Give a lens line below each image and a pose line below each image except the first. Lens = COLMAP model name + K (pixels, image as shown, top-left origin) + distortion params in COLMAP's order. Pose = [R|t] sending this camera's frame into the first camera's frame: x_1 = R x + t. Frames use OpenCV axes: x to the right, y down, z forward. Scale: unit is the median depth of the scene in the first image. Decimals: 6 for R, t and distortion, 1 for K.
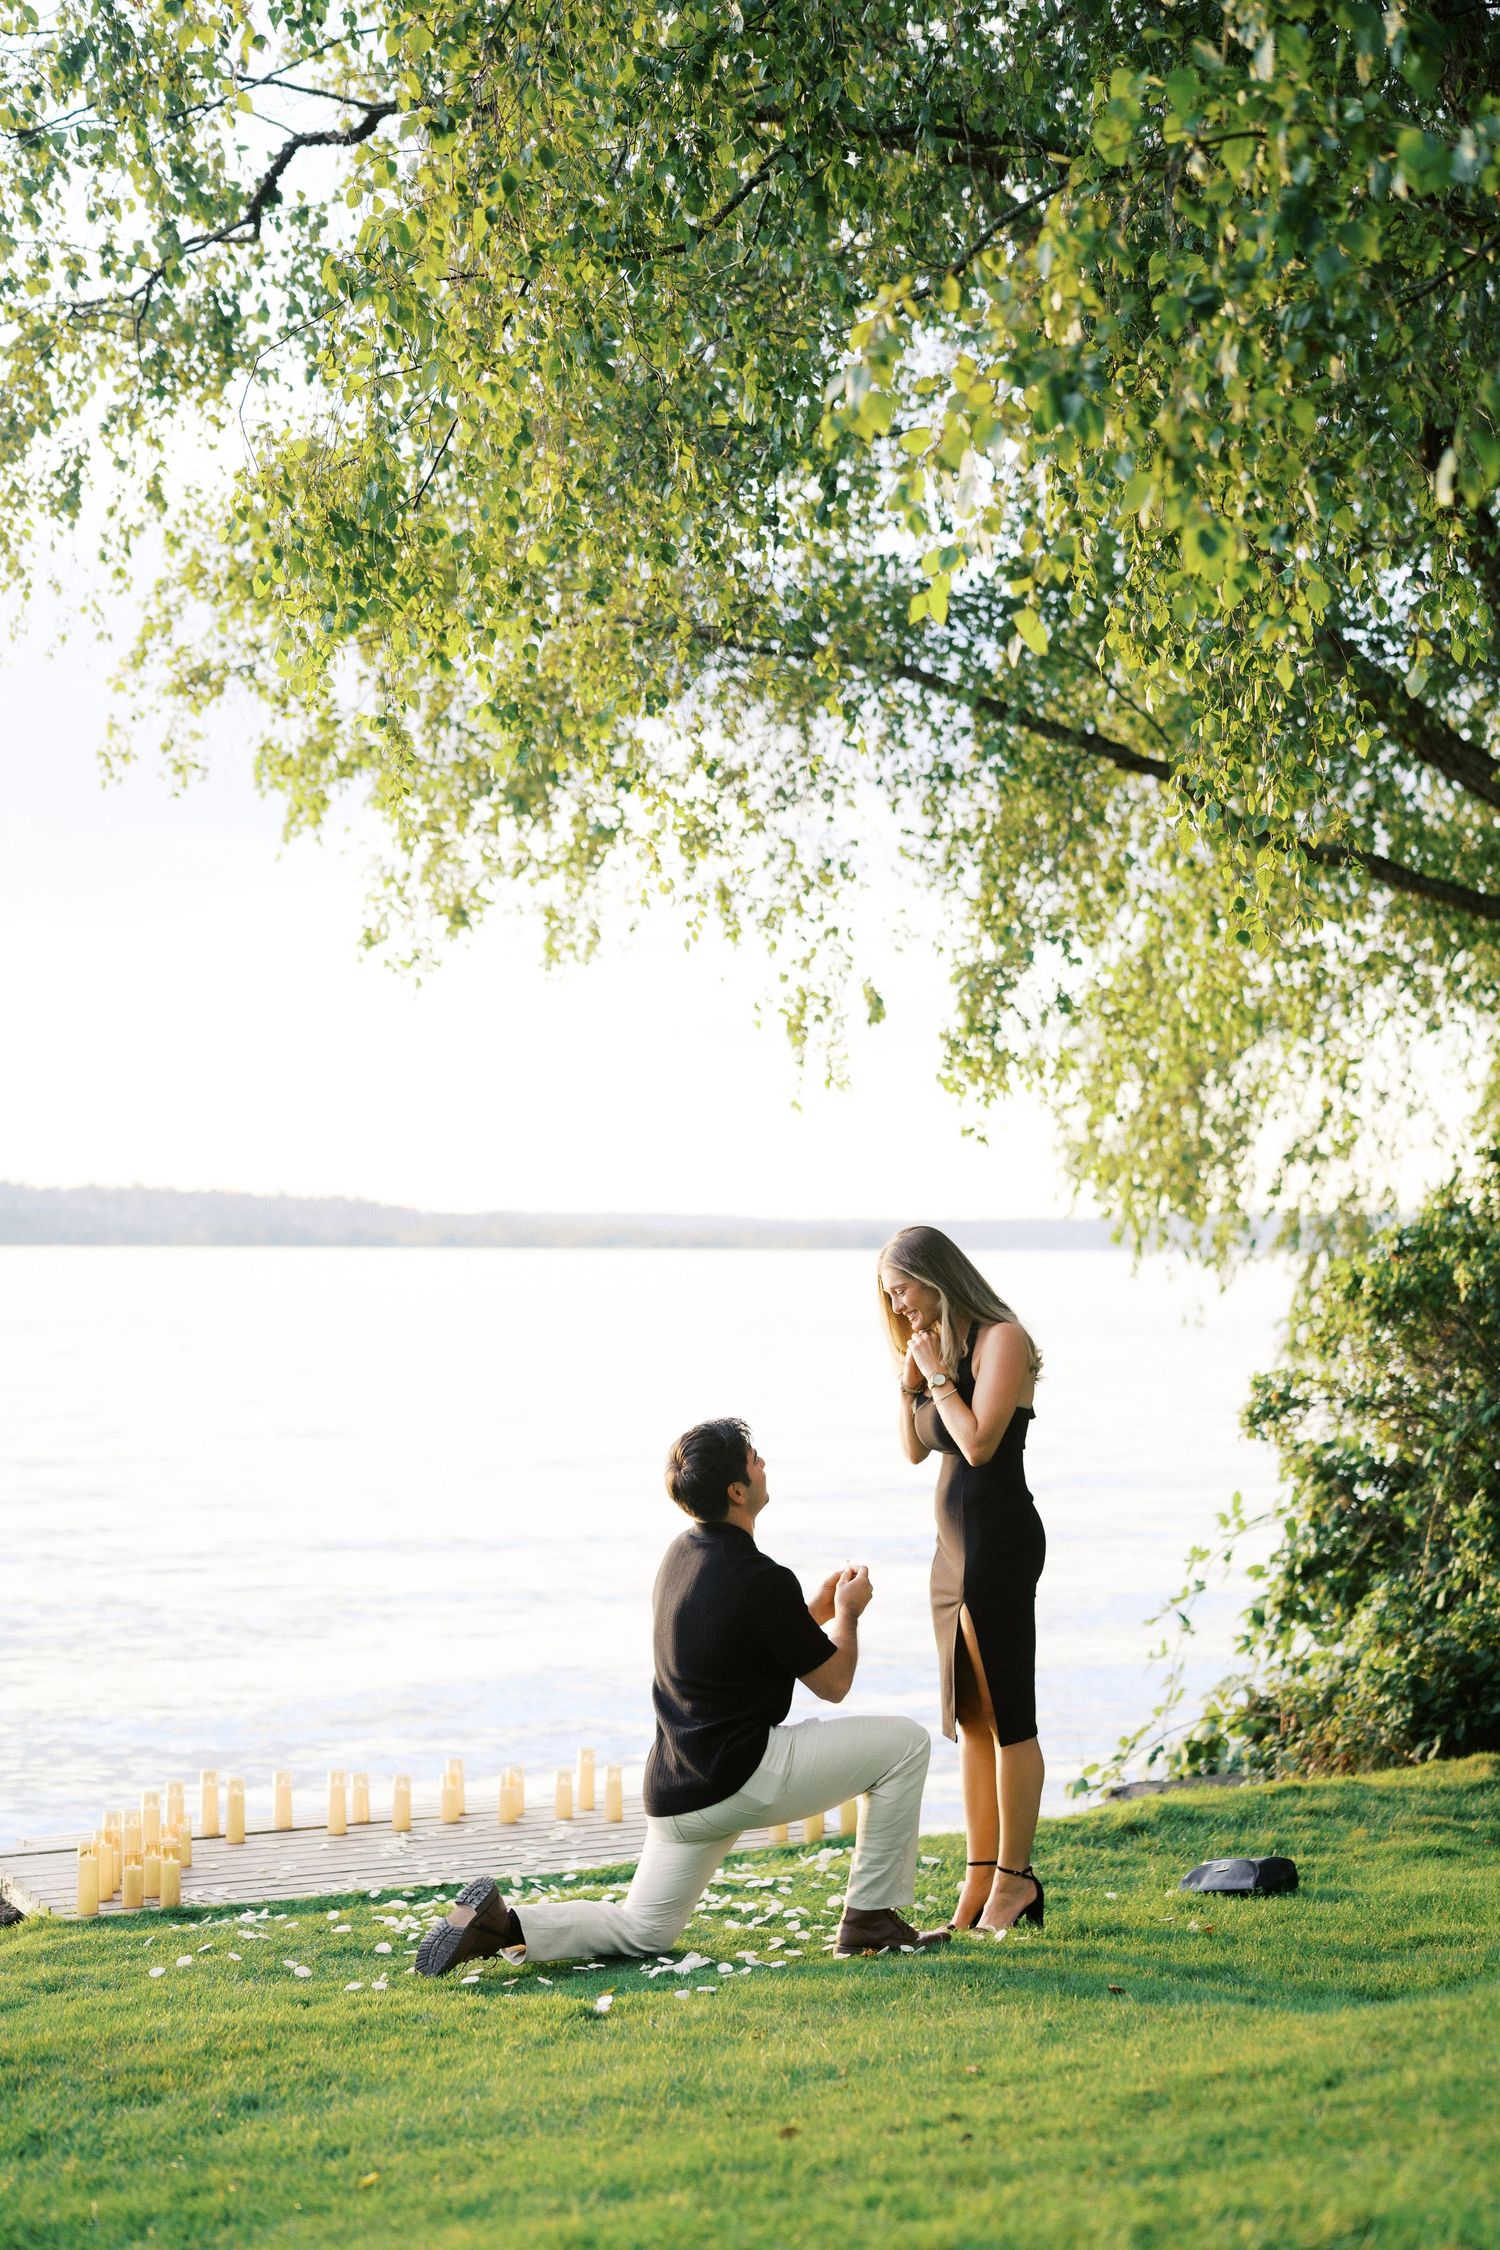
lens RADIAL K [[3062.2, 0, 742.1], [0, 3062.2, 1135.4], [0, 0, 1]] dist [-0.147512, 0.931642]
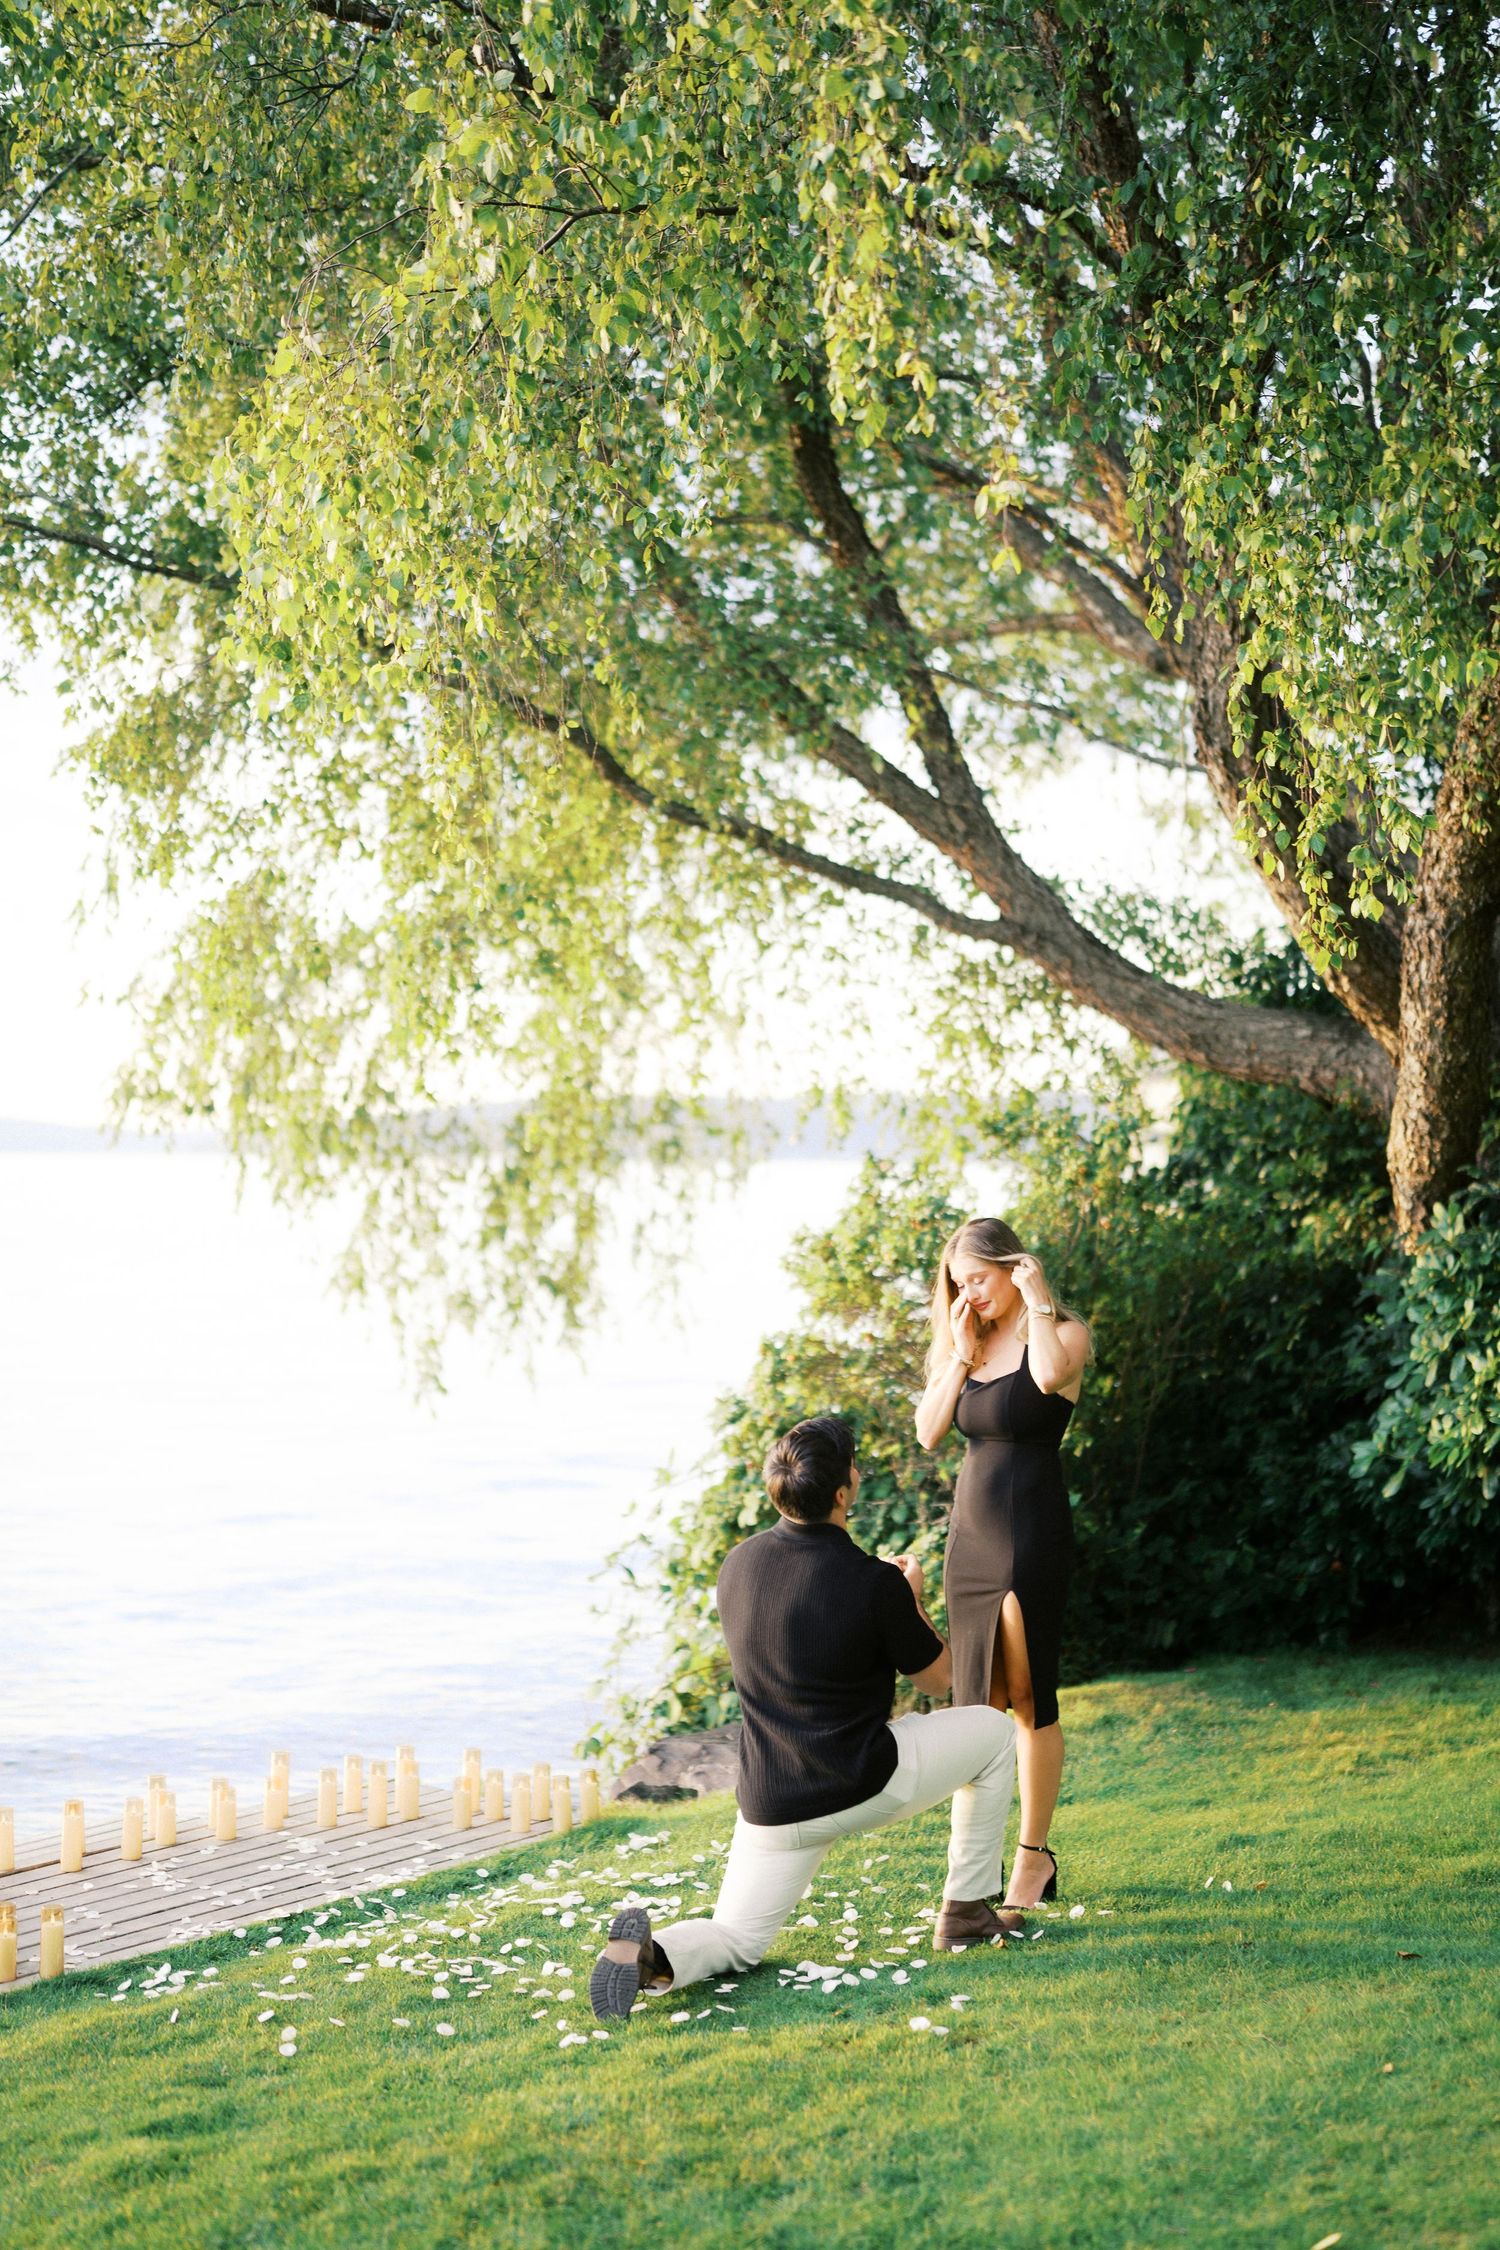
lens RADIAL K [[3062.2, 0, 742.1], [0, 3062.2, 1135.4], [0, 0, 1]] dist [-0.147512, 0.931642]
pose [[0.888371, 0.011389, 0.458985, -0.321300], [-0.026393, 0.999306, 0.026287, -0.016682], [-0.458367, -0.035466, 0.888055, 0.091289]]
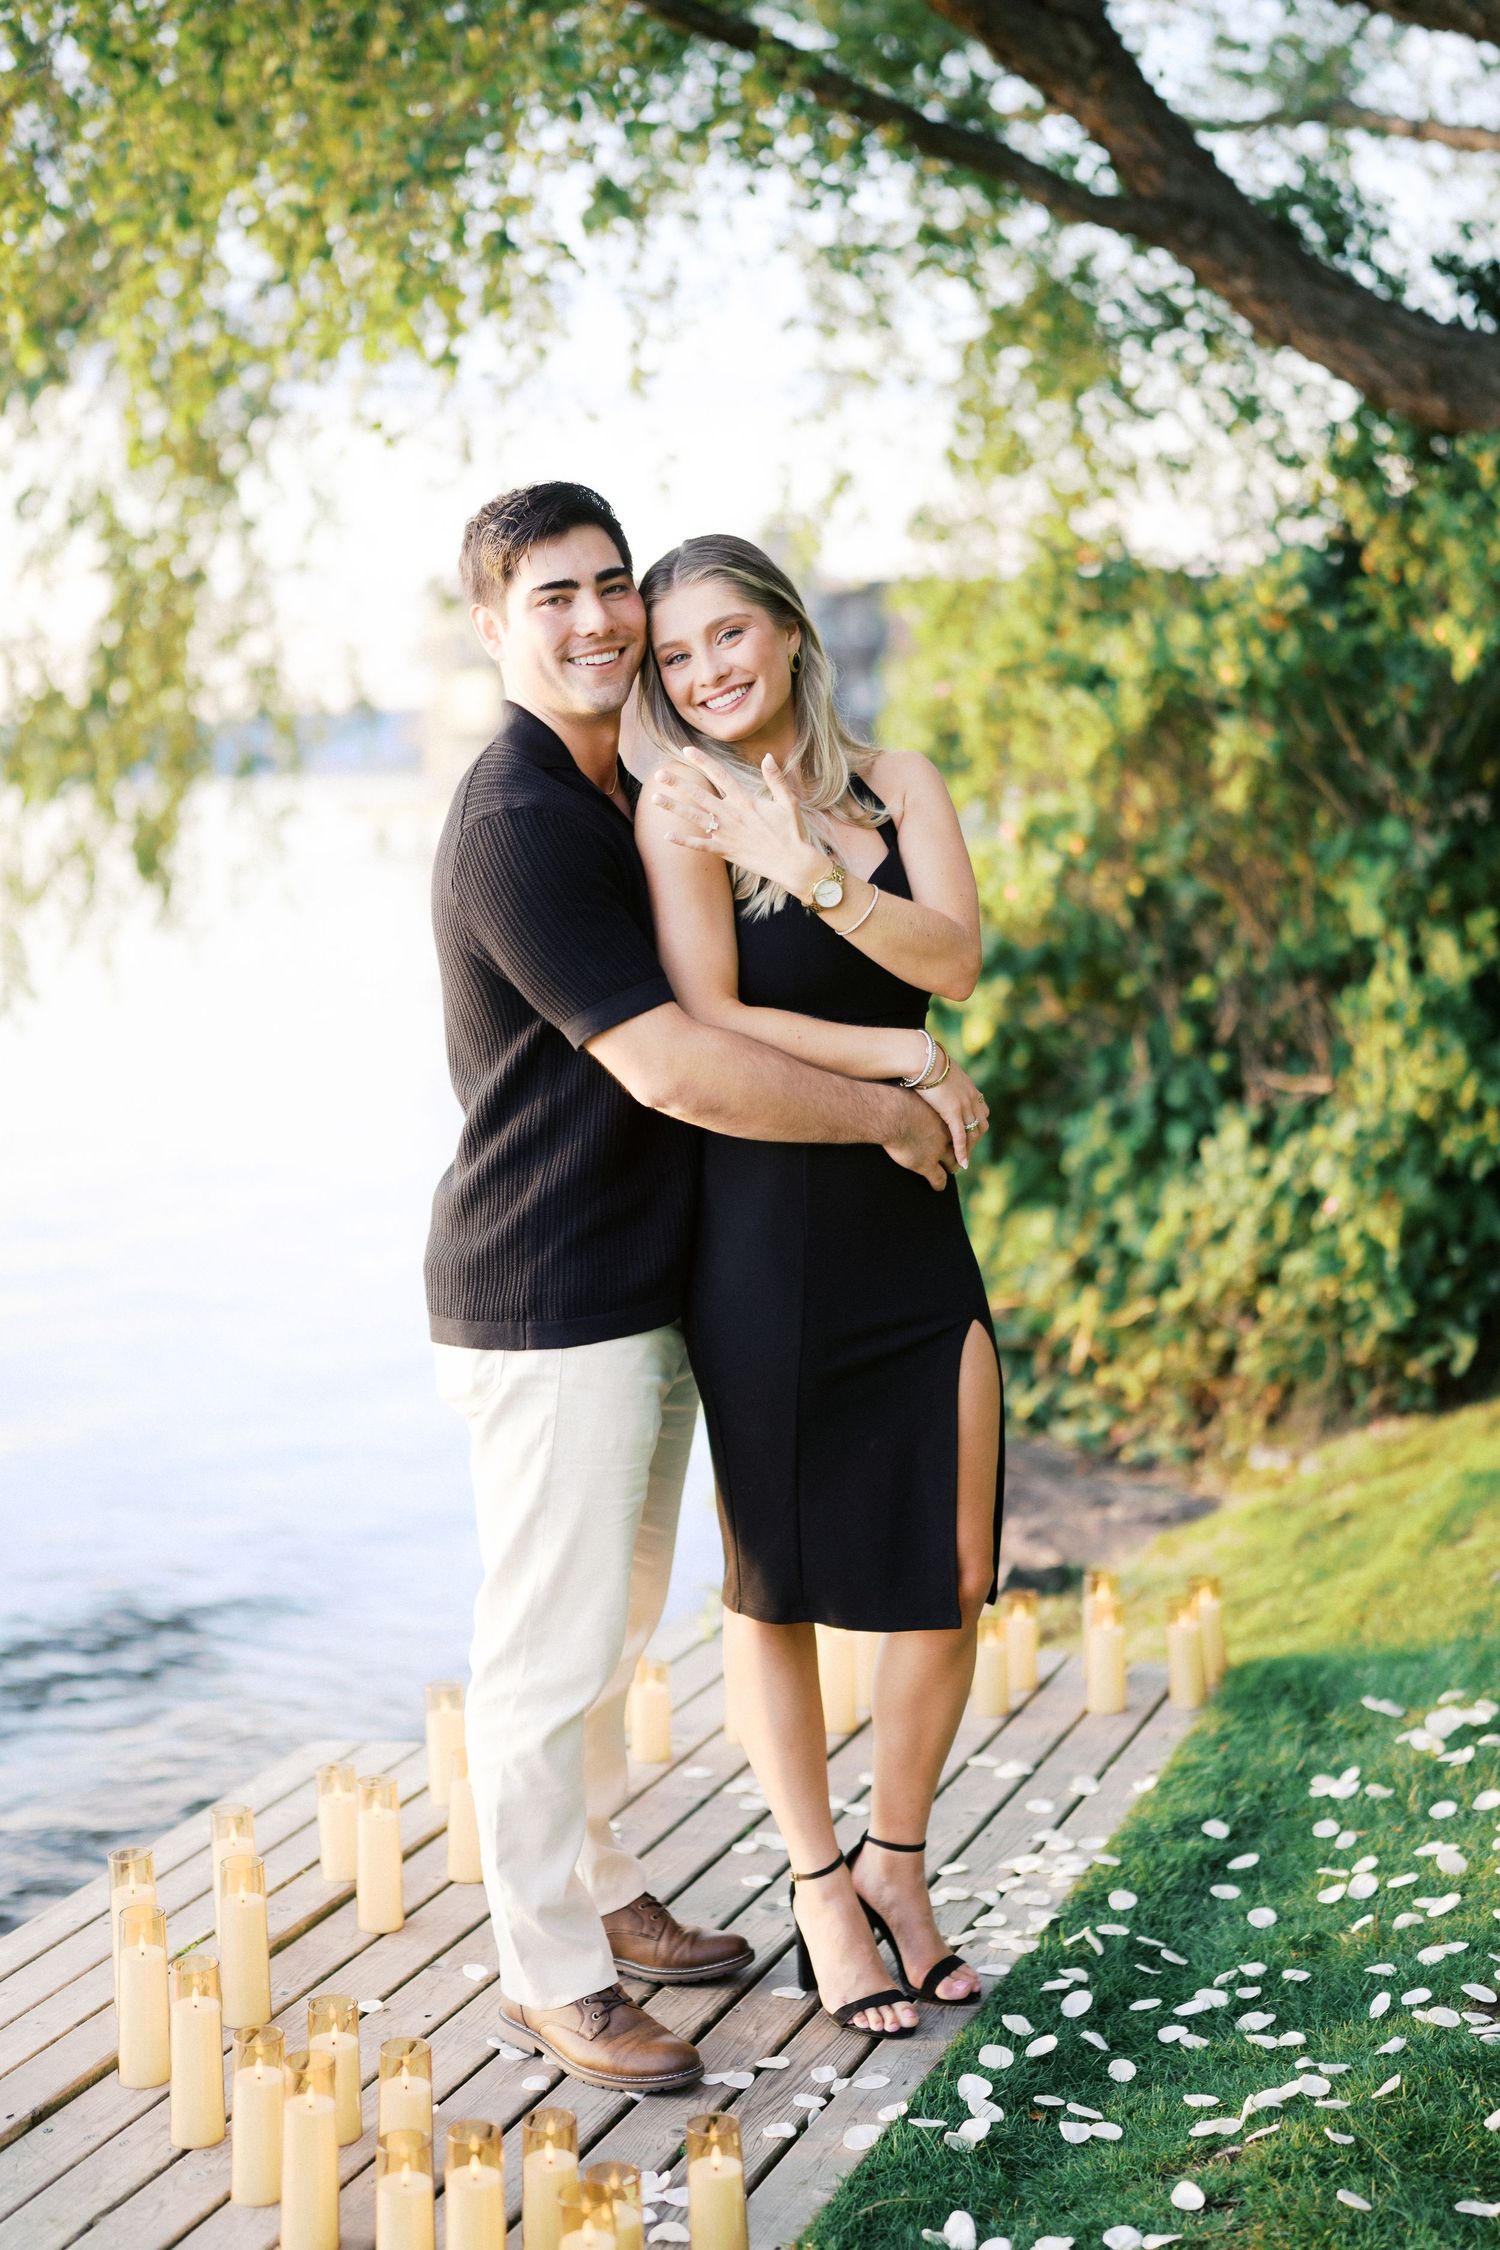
lens RADIAL K [[3165.9, 0, 752.1], [0, 3165.9, 1134.1], [0, 0, 1]] dist [-0.125706, 0.987867]
pose [[0.747767, -0.098834, 0.656565, -0.316432], [0.003382, 0.989413, 0.145087, 0.050222], [-0.663953, -0.106271, 0.740184, 0.562186]]
